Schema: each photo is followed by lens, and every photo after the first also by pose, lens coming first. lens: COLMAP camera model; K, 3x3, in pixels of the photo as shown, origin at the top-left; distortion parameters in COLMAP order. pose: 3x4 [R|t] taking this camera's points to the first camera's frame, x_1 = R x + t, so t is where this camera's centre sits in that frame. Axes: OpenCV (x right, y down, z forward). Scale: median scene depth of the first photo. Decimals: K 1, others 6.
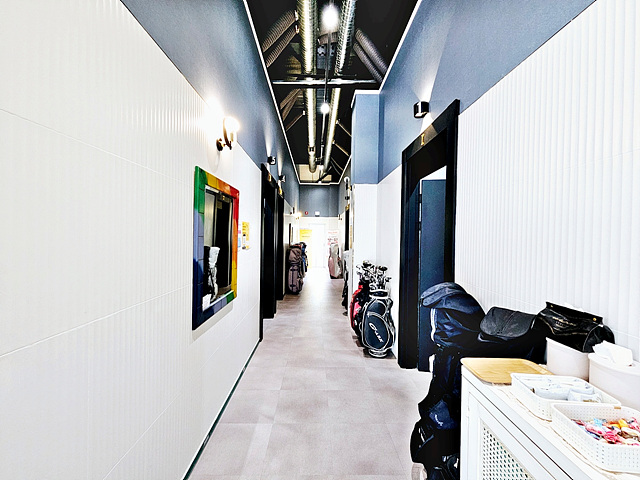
lens RADIAL K [[261.7, 0, 319.6], [0, 261.7, 238.2], [0, 0, 1]] dist [0.002482, 0.000304]
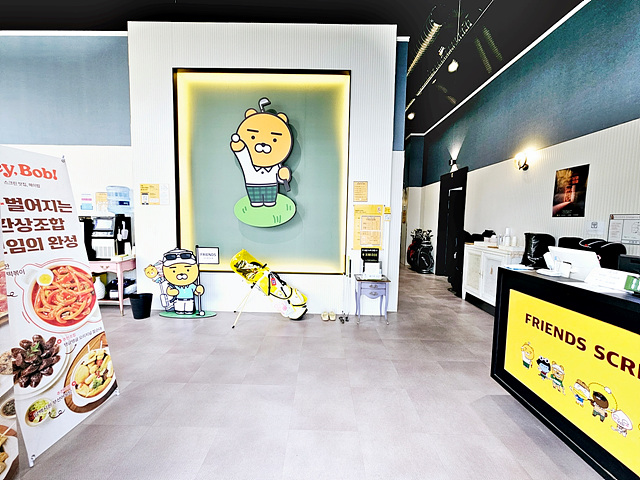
lens RADIAL K [[261.7, 0, 318.8], [0, 261.7, 239.7], [0, 0, 1]] dist [0.002482, 0.000304]
pose [[0.999573, 0.002739, -0.029092, -0.650165], [-0.000635, 0.997398, 0.072095, 0.036253], [0.029213, -0.072046, 0.996973, -1.261129]]
